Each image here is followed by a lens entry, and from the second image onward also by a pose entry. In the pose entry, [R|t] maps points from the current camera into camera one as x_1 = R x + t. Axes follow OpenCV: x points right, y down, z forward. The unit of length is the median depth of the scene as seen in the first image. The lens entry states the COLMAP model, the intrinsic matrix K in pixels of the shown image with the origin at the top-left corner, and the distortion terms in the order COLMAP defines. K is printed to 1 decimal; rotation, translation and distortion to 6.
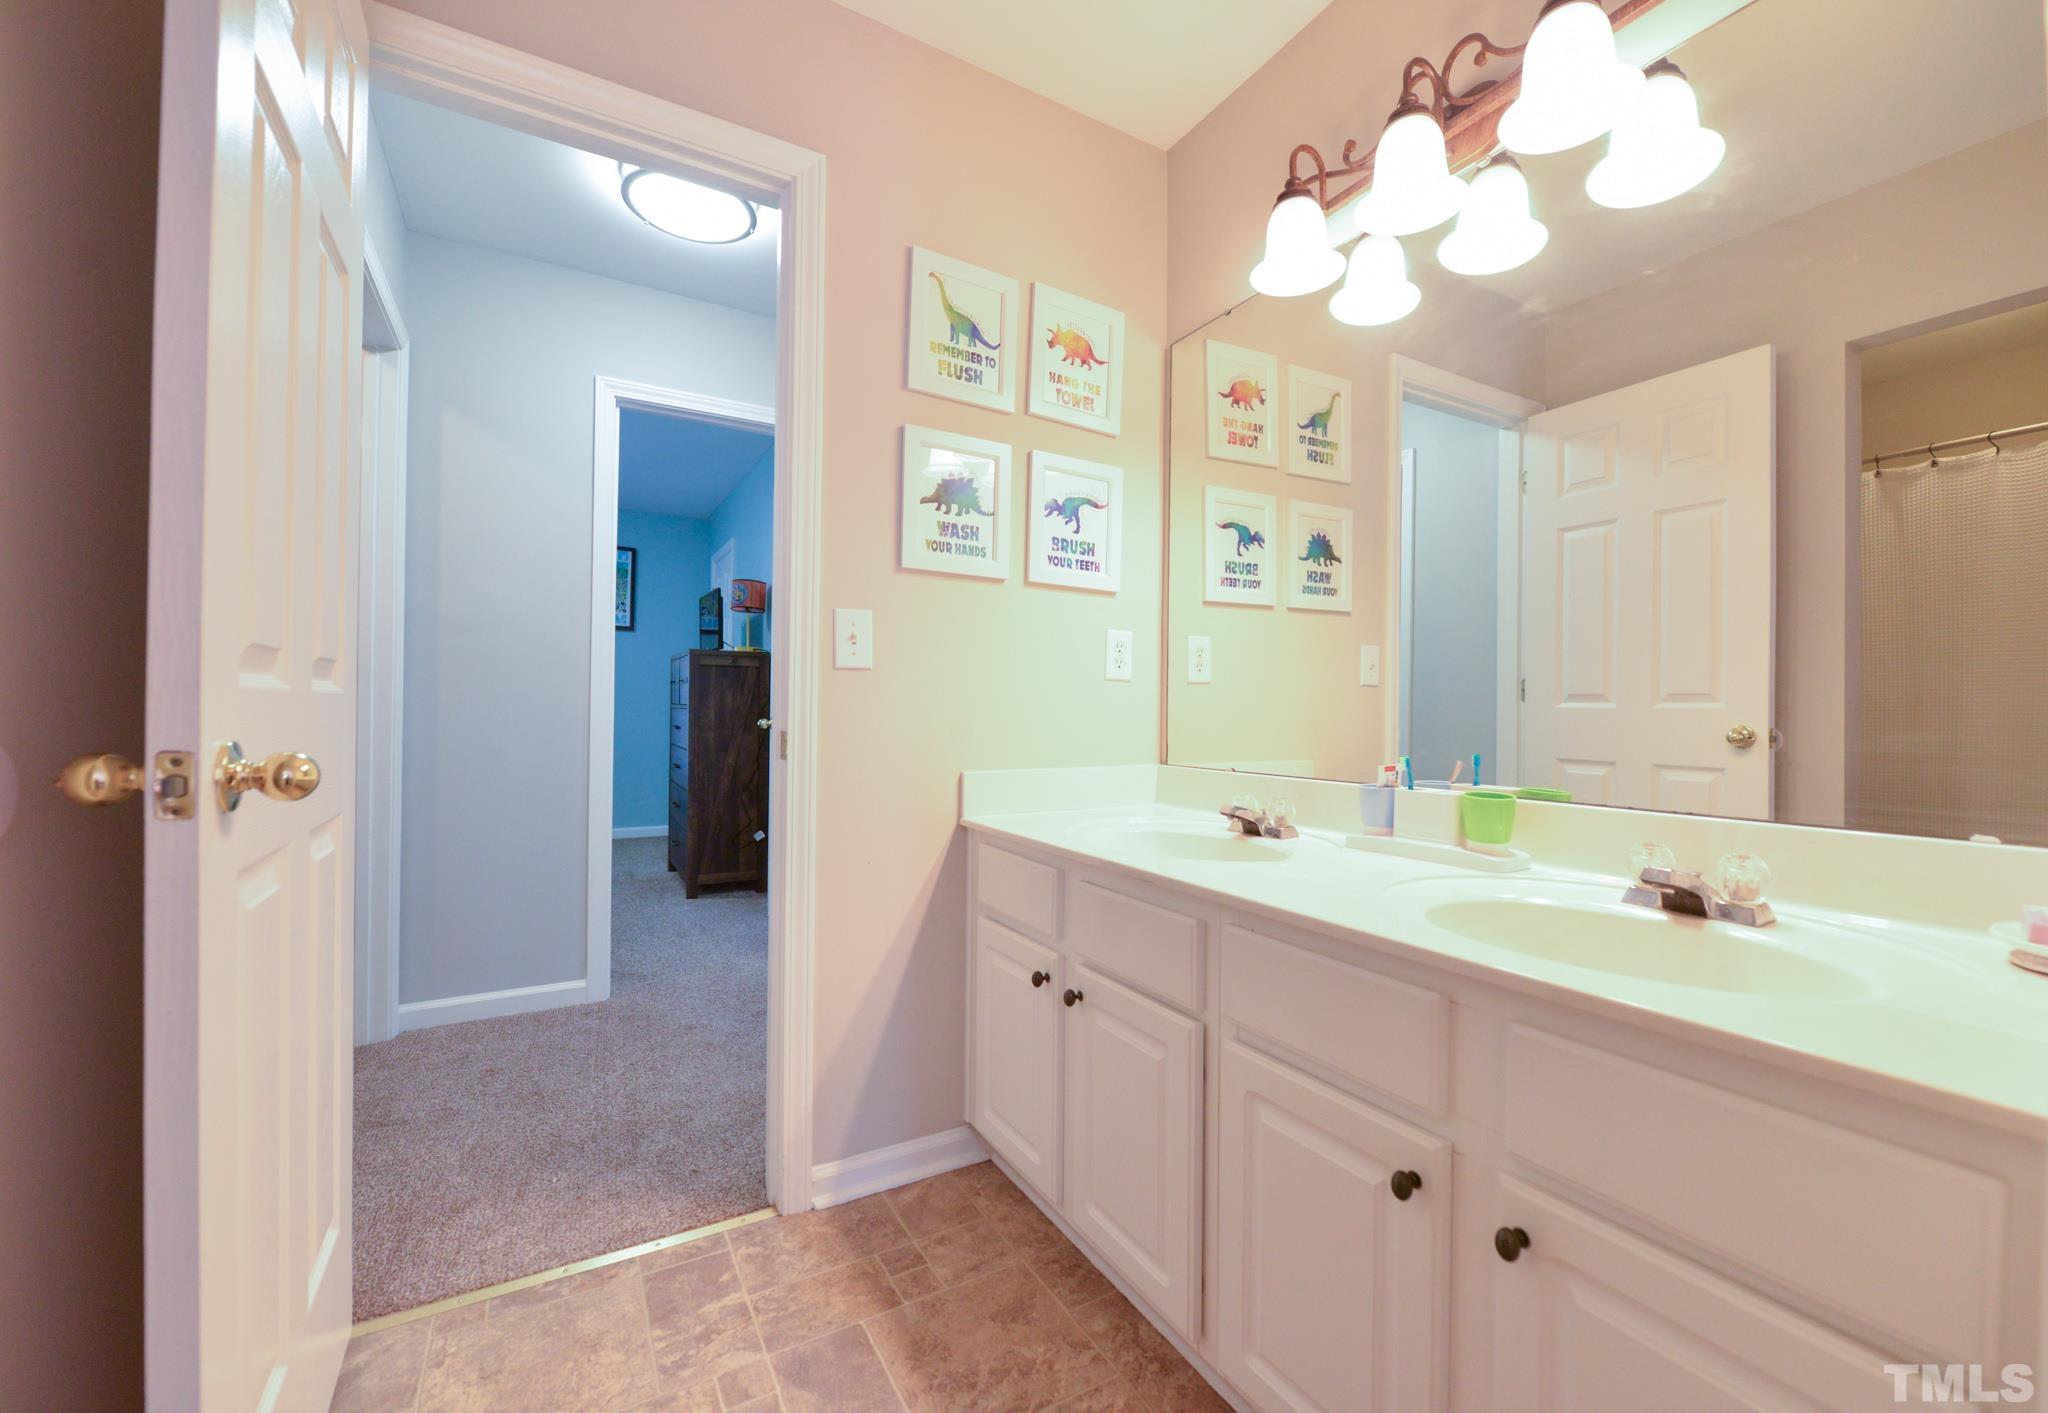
lens RADIAL K [[845.7, 0, 1024.0], [0, 845.7, 706.5], [0, 0, 1]] dist [0.000245, 0.000027]
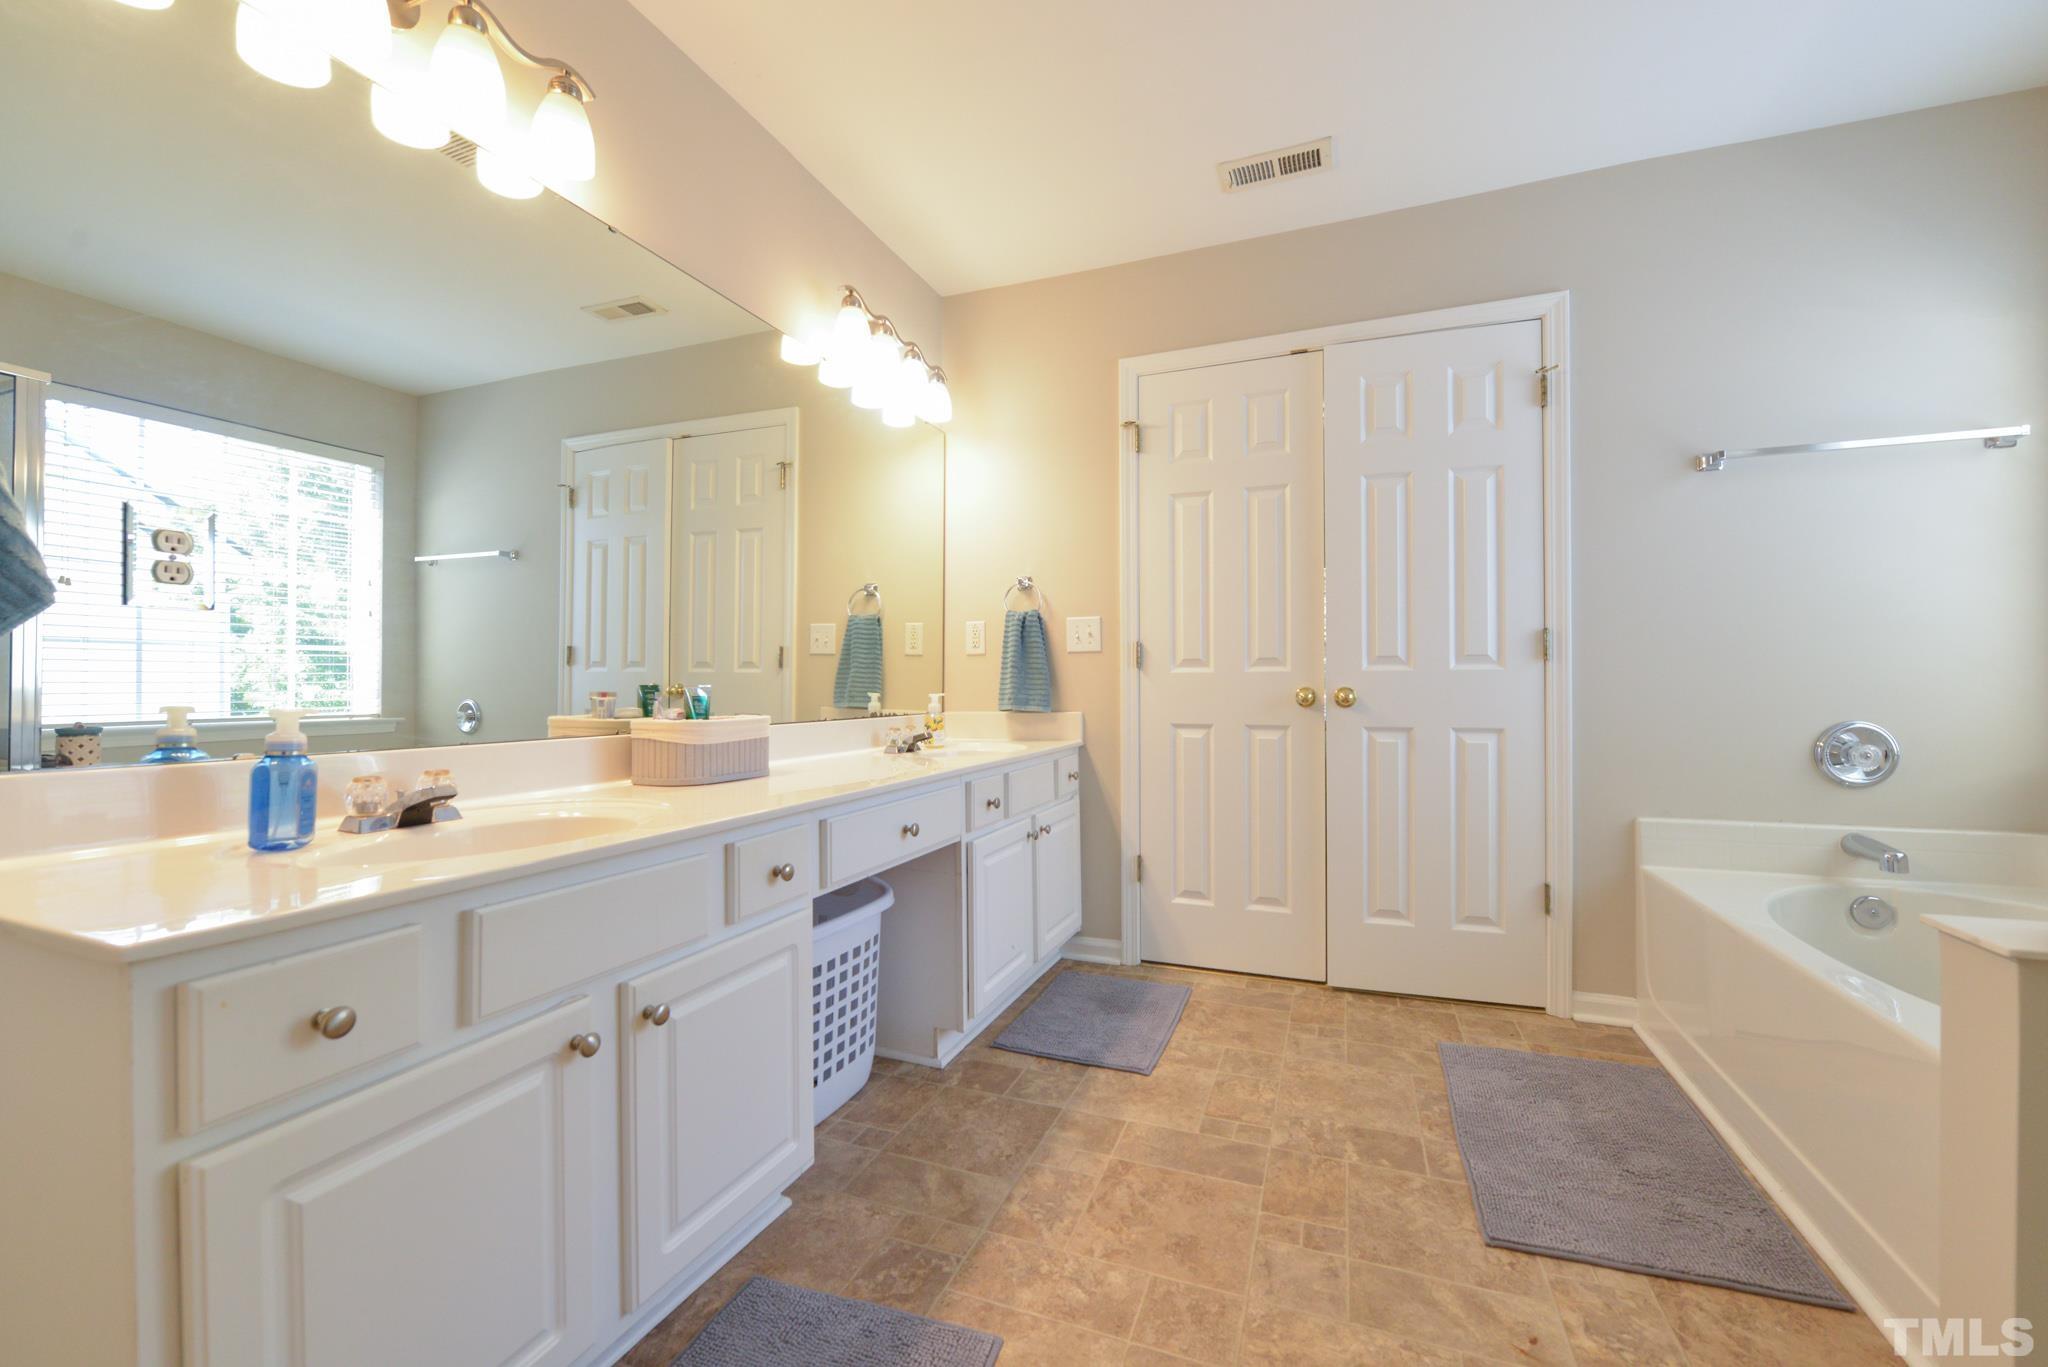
lens RADIAL K [[822.2, 0, 1027.3], [0, 822.2, 686.8], [0, 0, 1]] dist [-0.006854, -0.000129]
pose [[-0.772845, -0.007927, -0.634545, 0.770358], [-0.002701, 0.999954, -0.009202, 0.052579], [0.634589, -0.005398, -0.772831, 1.657594]]
